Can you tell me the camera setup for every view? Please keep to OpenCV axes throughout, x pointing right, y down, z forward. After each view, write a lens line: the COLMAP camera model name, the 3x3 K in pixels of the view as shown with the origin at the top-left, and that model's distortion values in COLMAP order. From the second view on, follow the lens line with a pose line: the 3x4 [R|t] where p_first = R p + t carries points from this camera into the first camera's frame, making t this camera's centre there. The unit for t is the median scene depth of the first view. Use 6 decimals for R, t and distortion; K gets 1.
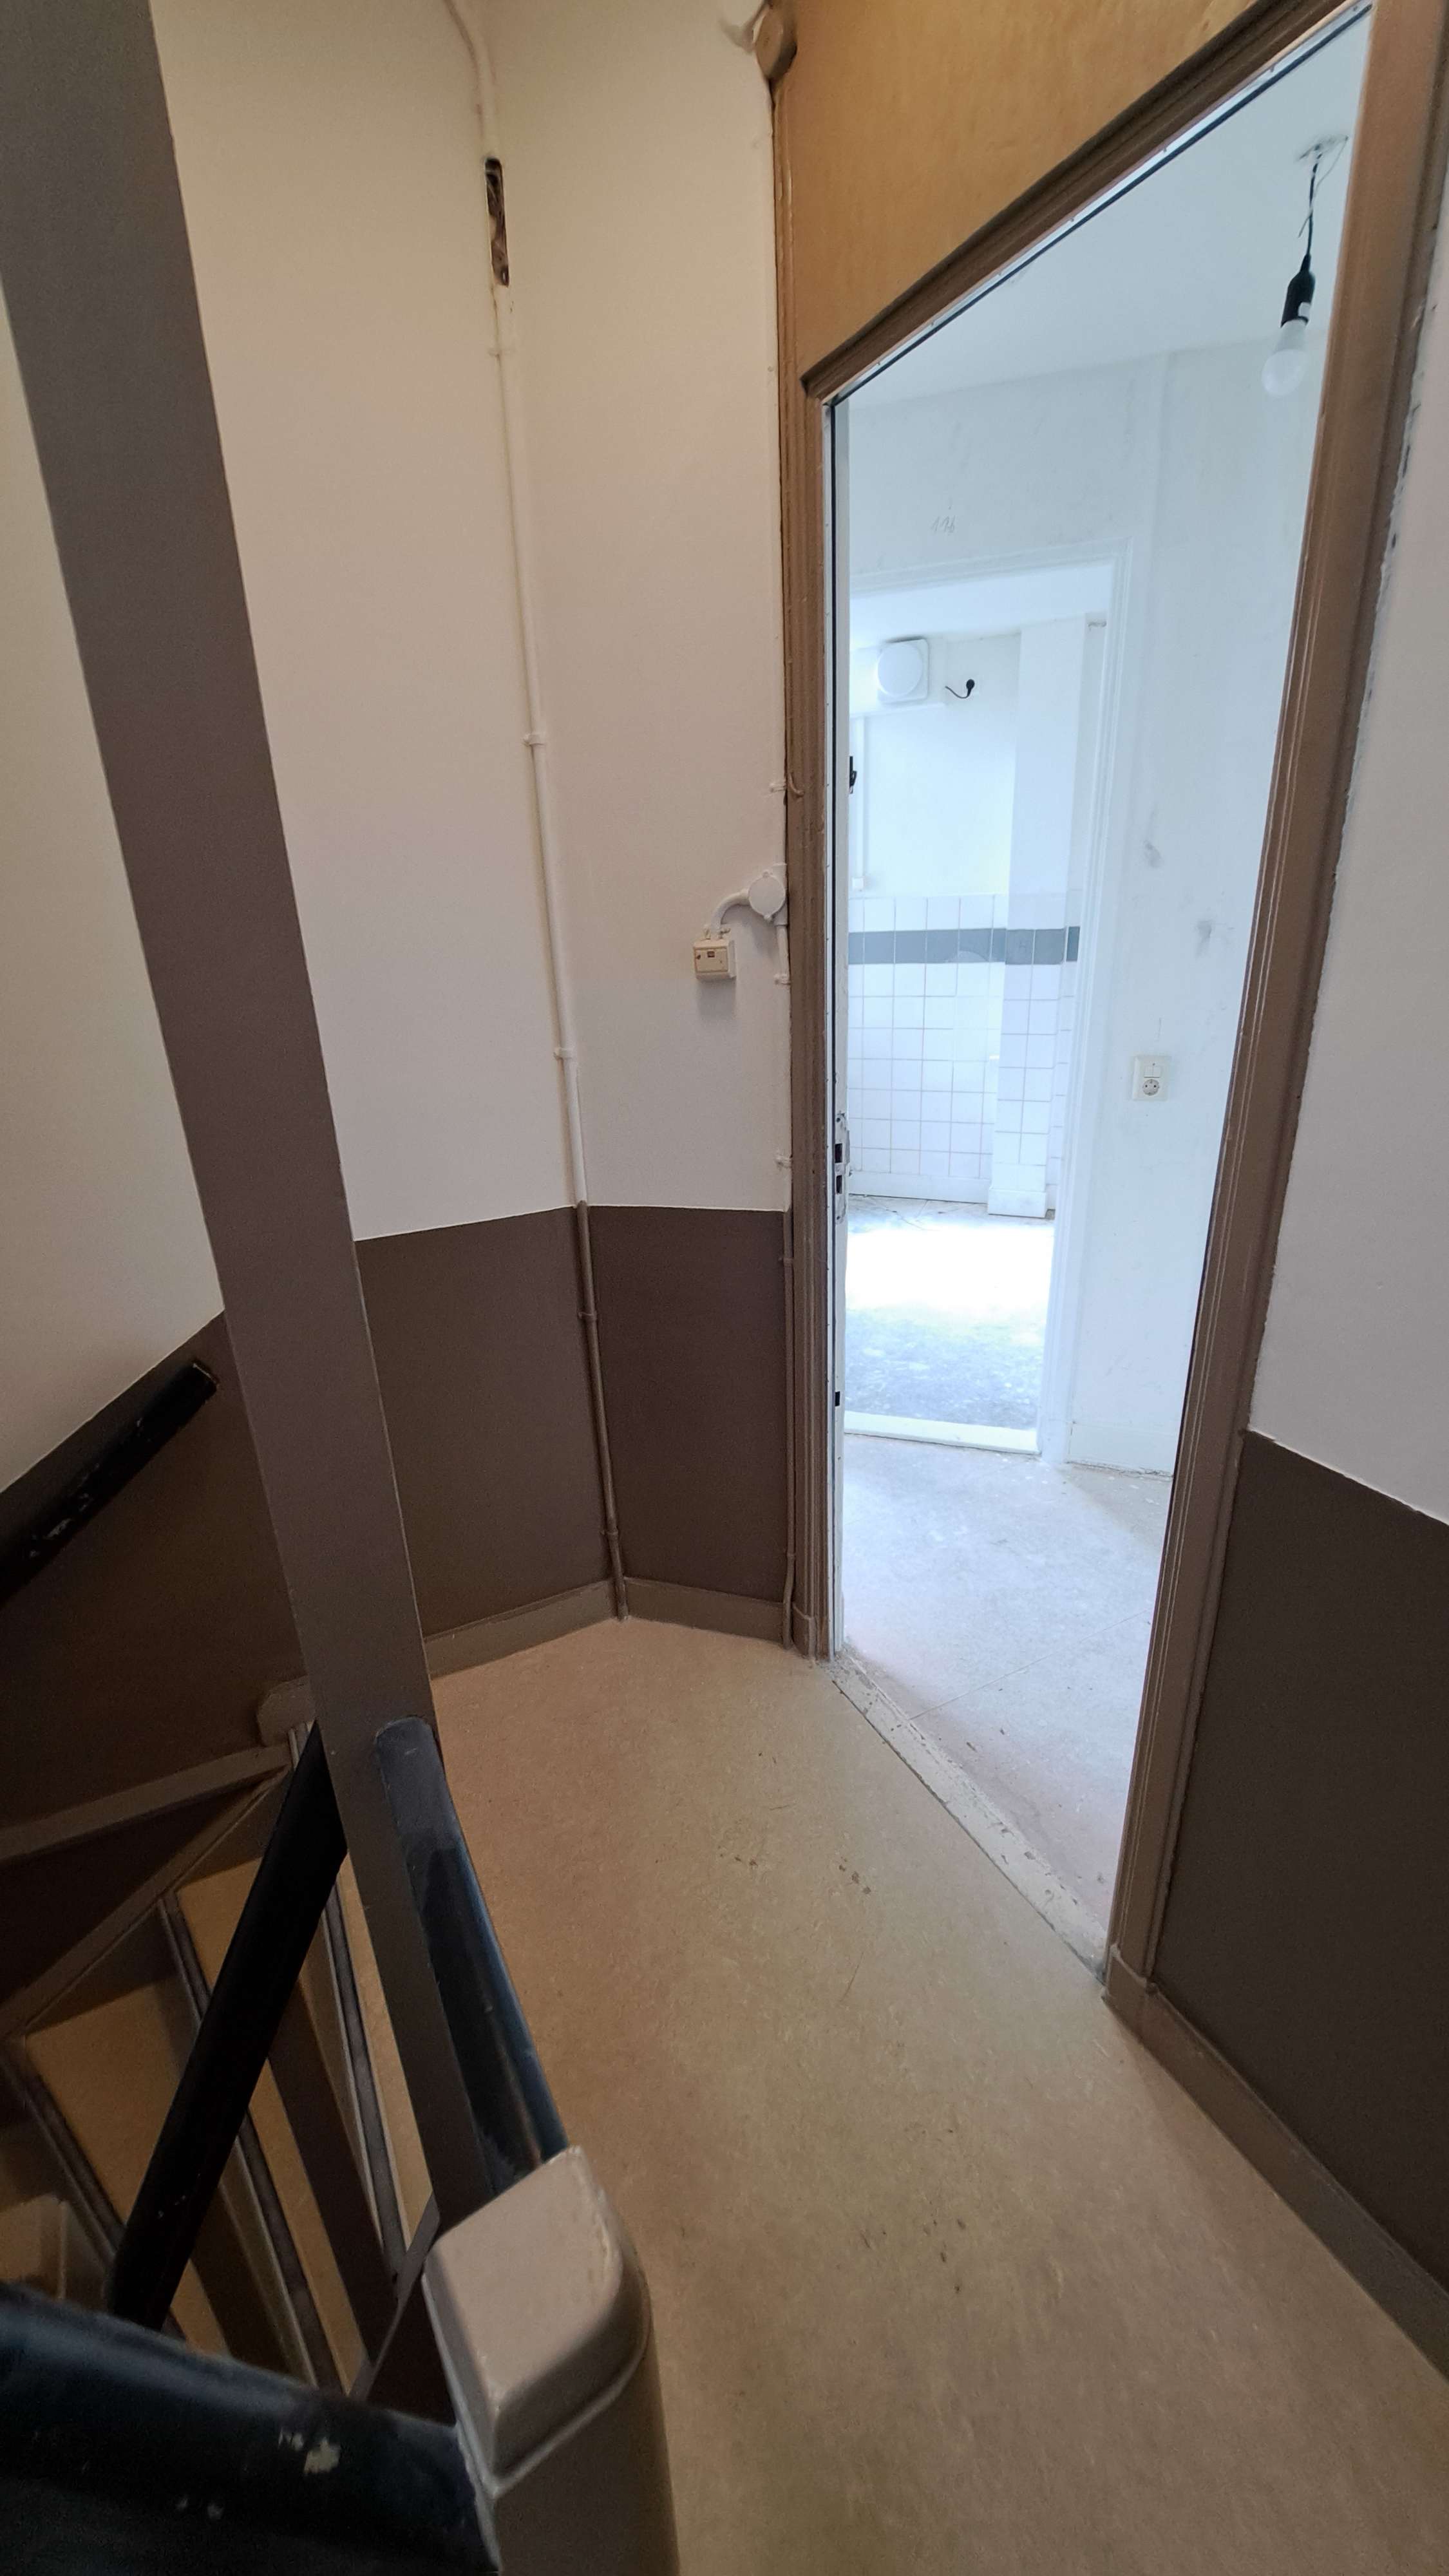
lens RADIAL K [[1014.2, 0, 738.3], [0, 1014.2, 1292.0], [0, 0, 1]] dist [-0.006947, -0.000382]
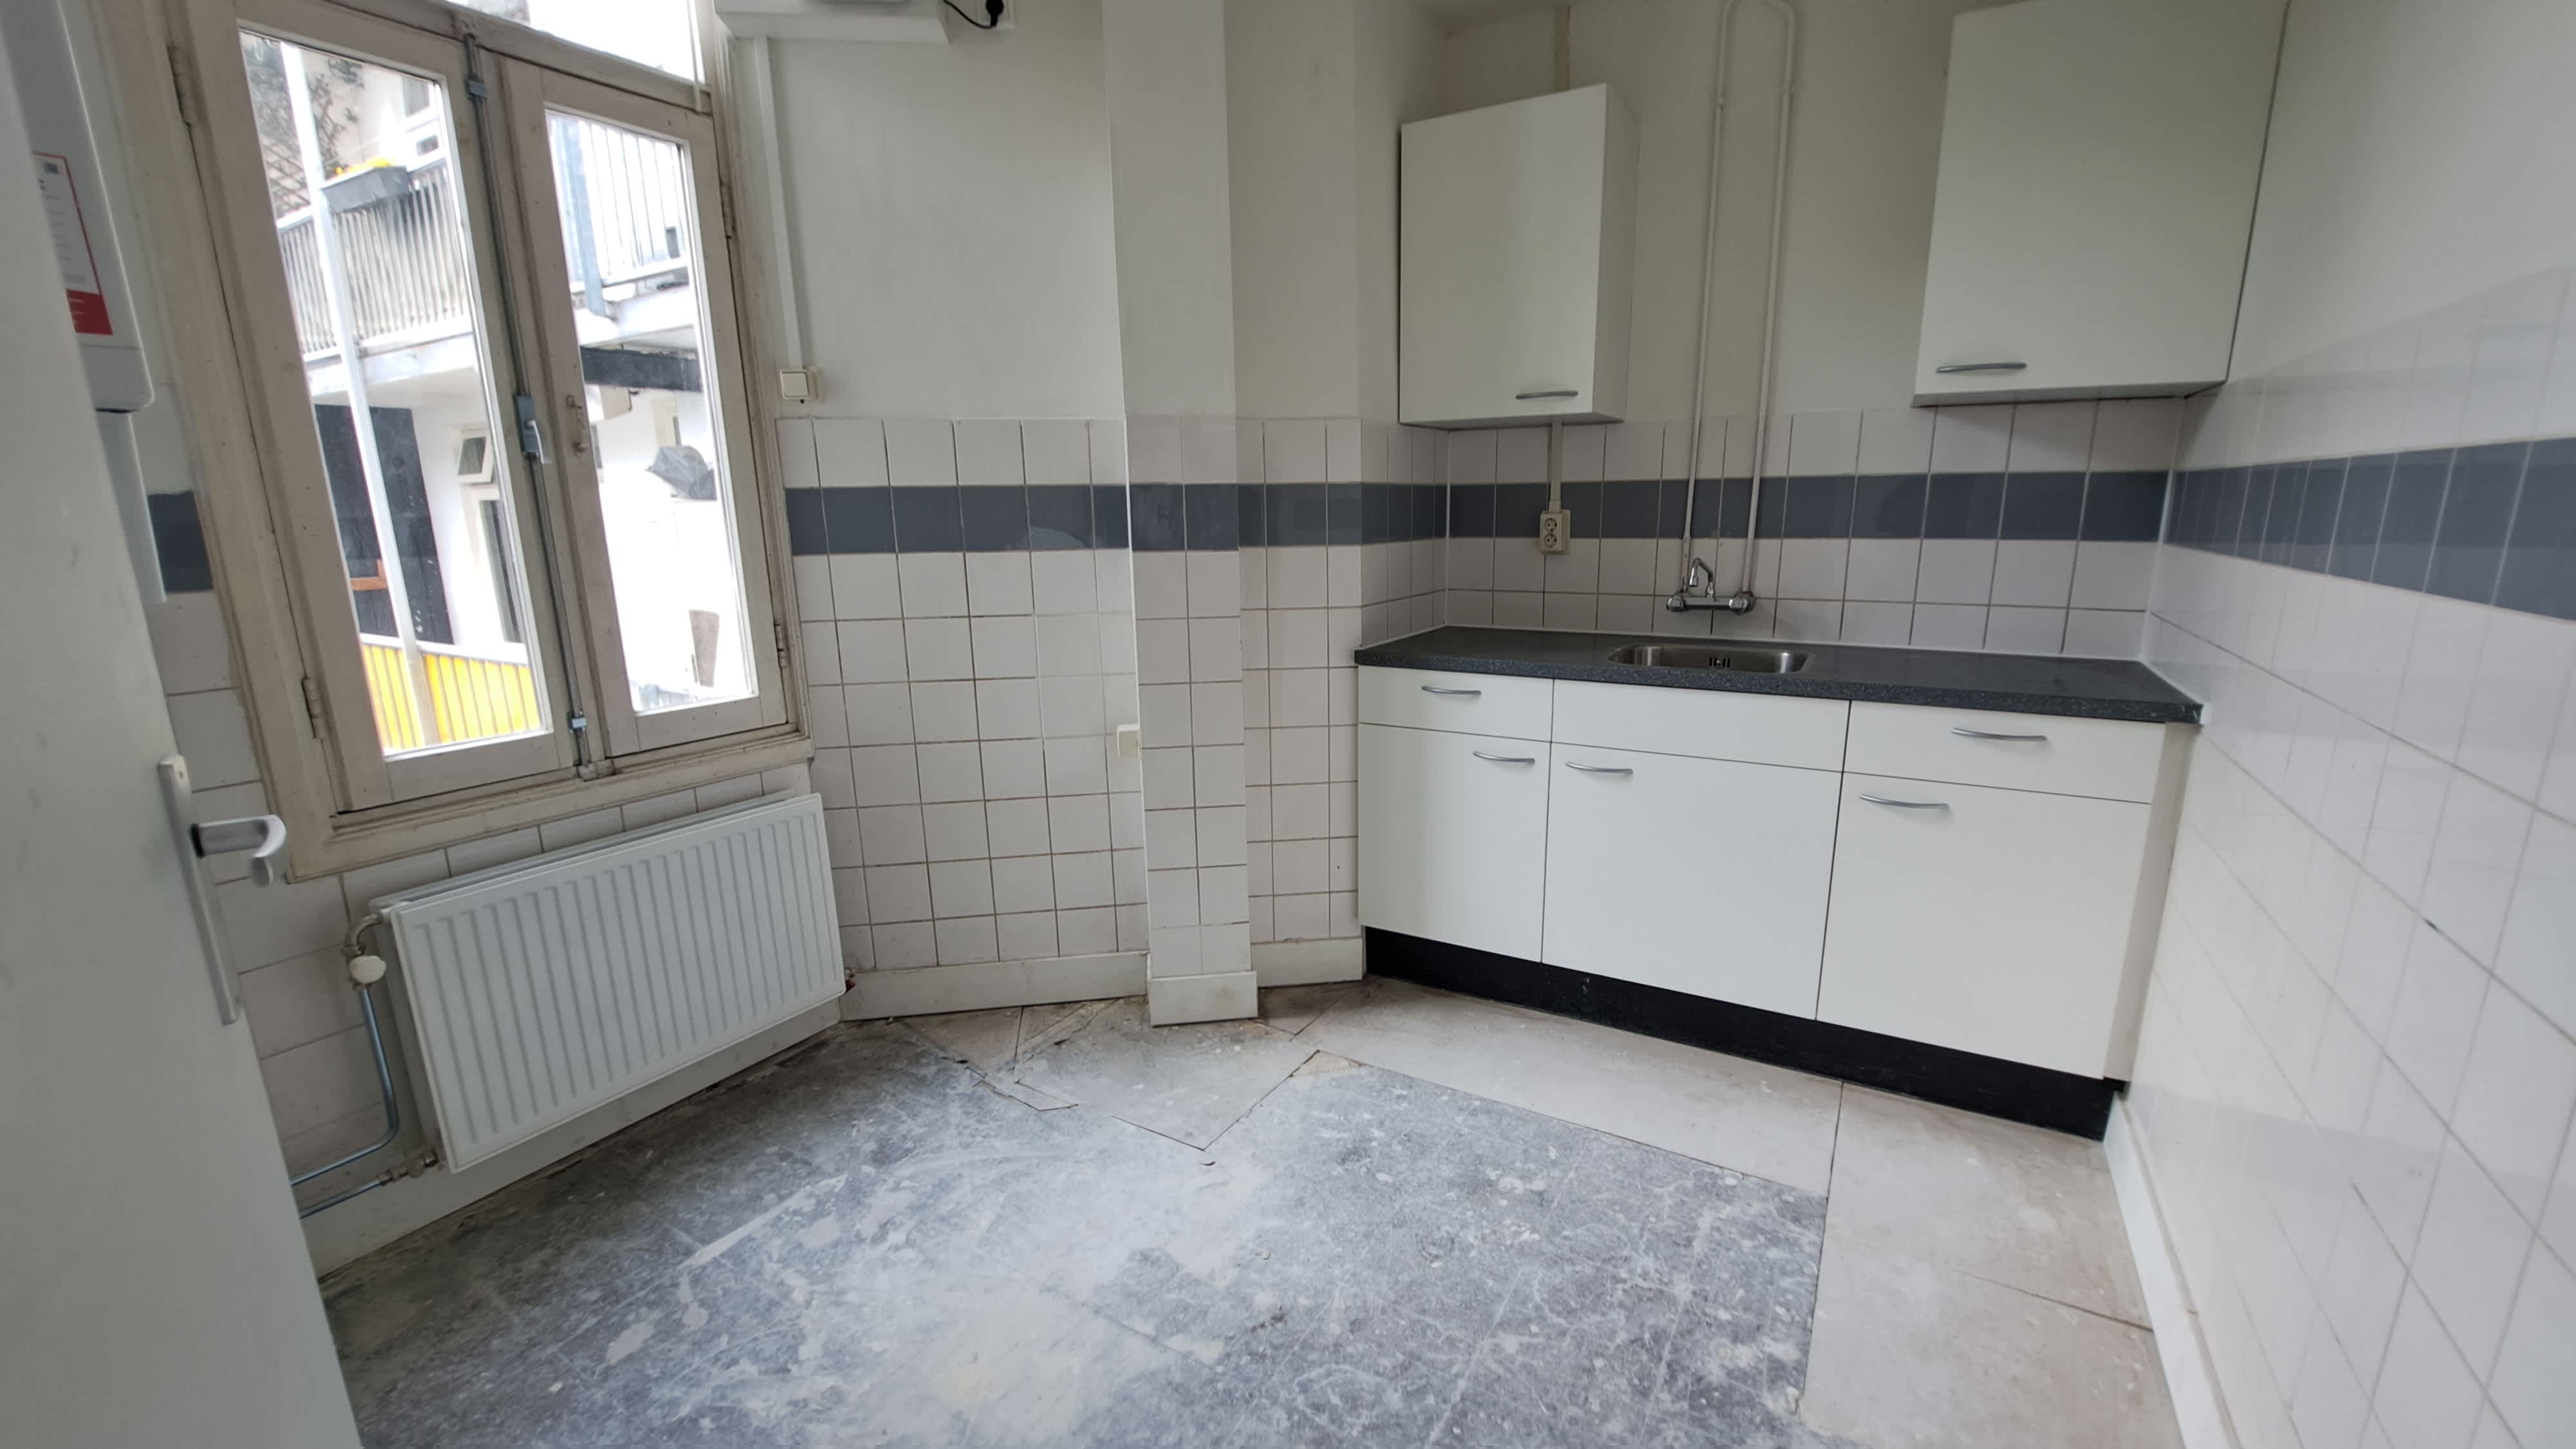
lens RADIAL K [[1014.2, 0, 1299.7], [0, 1014.2, 721.1], [0, 0, 1]] dist [-0.006947, -0.000382]
pose [[0.853633, -0.089363, 0.513152, 0.064720], [0.173750, 0.977599, -0.118791, -0.159872], [-0.491041, 0.190563, 0.850038, 0.525077]]
